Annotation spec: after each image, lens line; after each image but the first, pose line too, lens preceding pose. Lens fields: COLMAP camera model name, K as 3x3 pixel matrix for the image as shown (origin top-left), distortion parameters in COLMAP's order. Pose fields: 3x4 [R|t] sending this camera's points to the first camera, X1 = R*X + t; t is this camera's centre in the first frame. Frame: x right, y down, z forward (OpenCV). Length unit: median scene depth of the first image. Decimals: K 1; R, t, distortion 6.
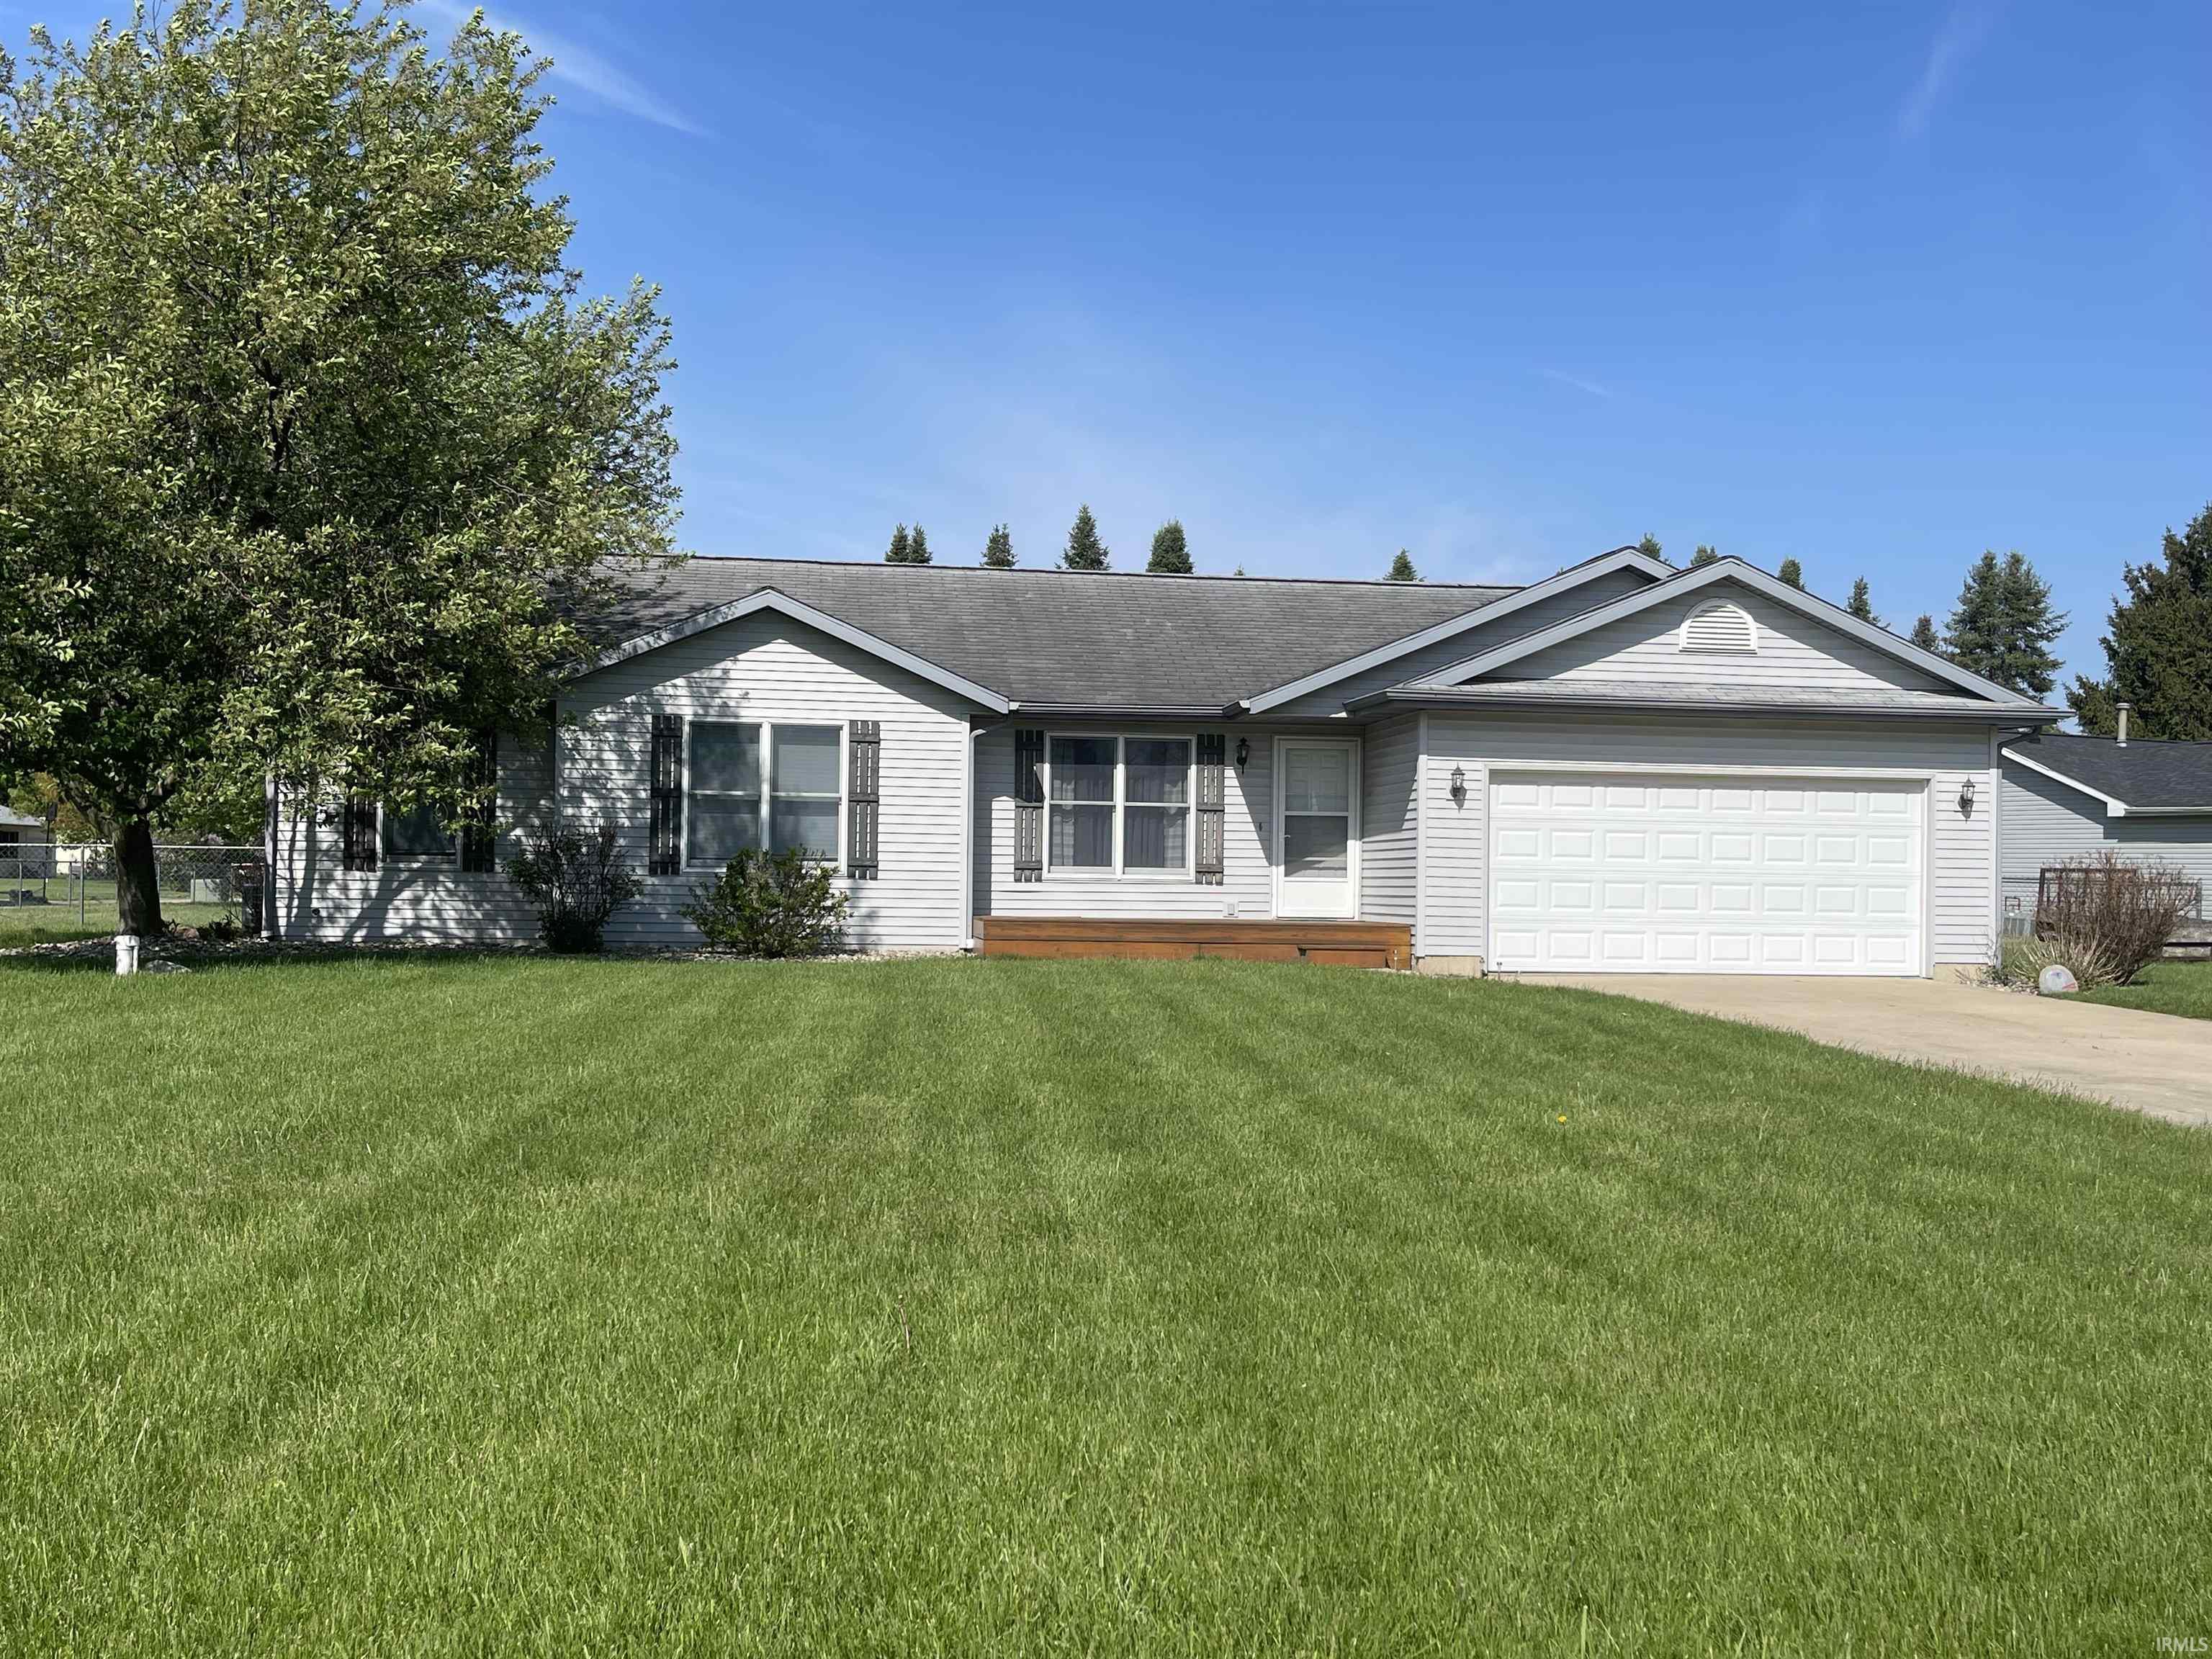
lens RADIAL K [[2031.1, 0, 1106.0], [0, 2031.1, 829.5], [0, 0, 1]] dist [0.039766, -0.006263]
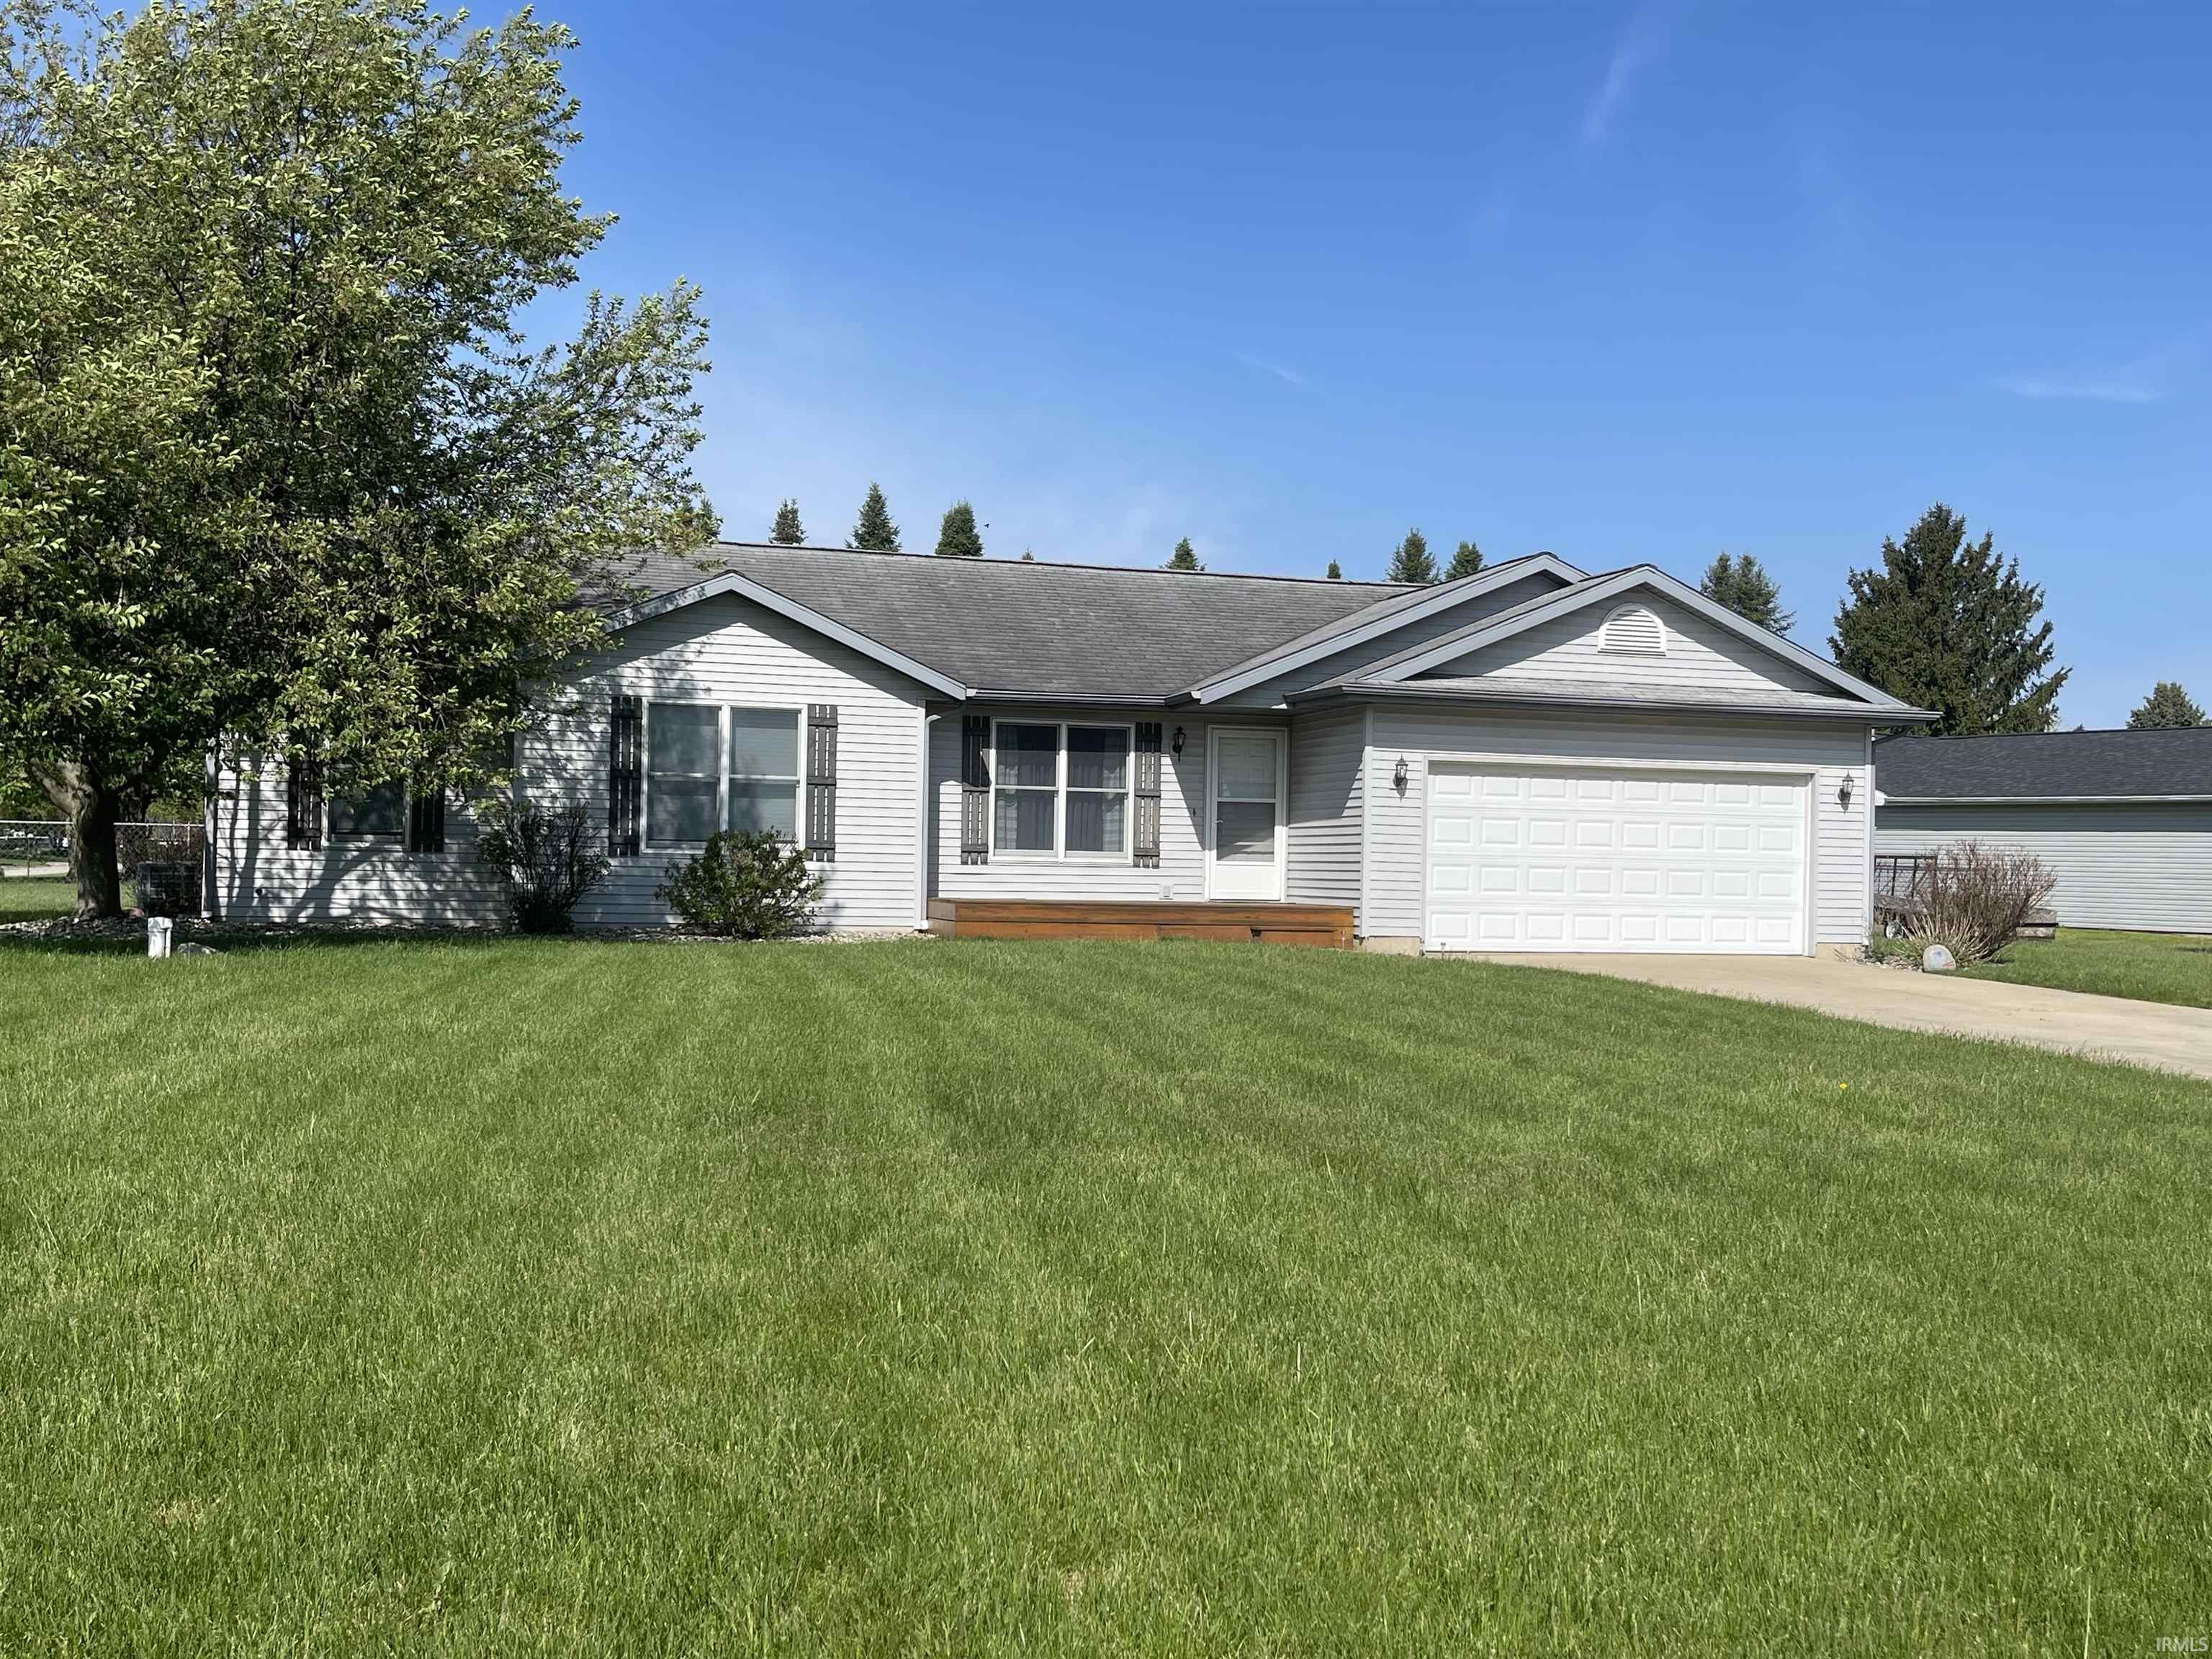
lens RADIAL K [[2031.1, 0, 1106.0], [0, 2031.1, 829.5], [0, 0, 1]] dist [0.039766, -0.006263]
pose [[0.990555, 0.006958, 0.136939, -0.117164], [-0.008455, 0.999911, 0.010349, -0.003062], [-0.136855, -0.011409, 0.990525, -0.024009]]
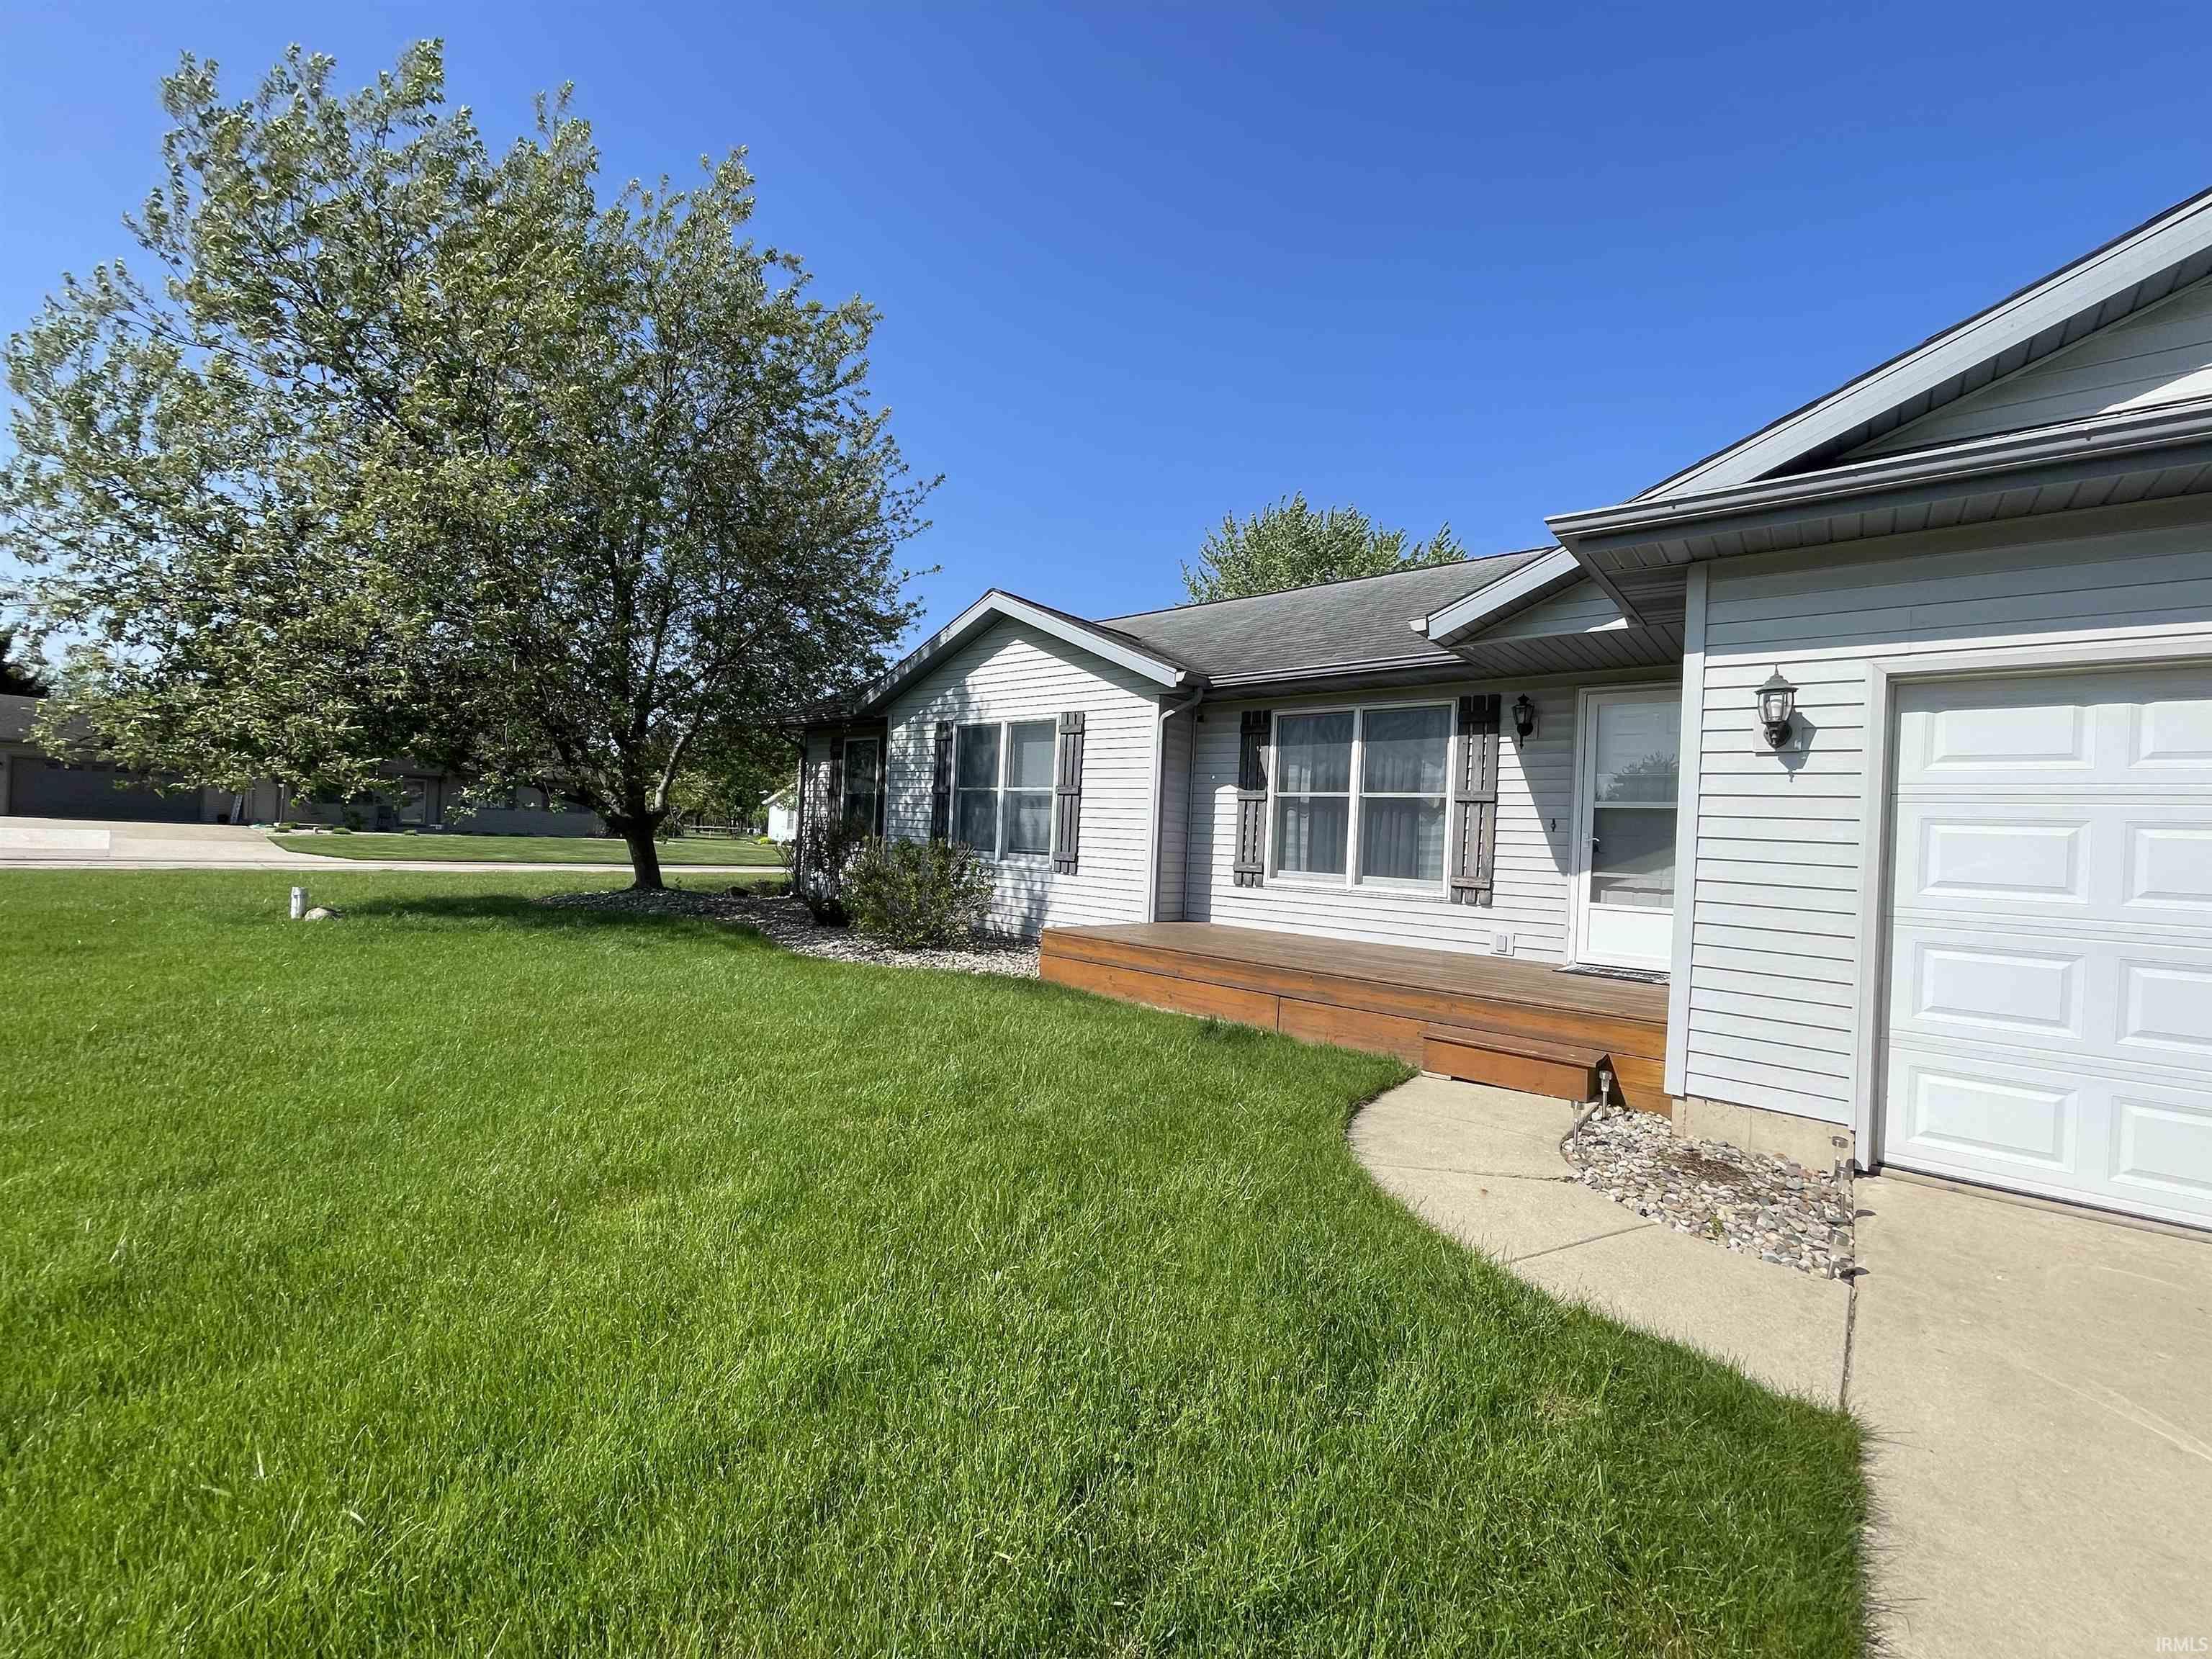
lens RADIAL K [[875.0, 0, 1106.0], [0, 875.0, 829.5], [0, 0, 1]] dist [-0.000259, -0.000065]
pose [[0.657769, 0.007310, -0.753184, 0.208094], [-0.020550, 0.999755, -0.008243, 0.005965], [0.752939, 0.020900, 0.657758, 0.736668]]
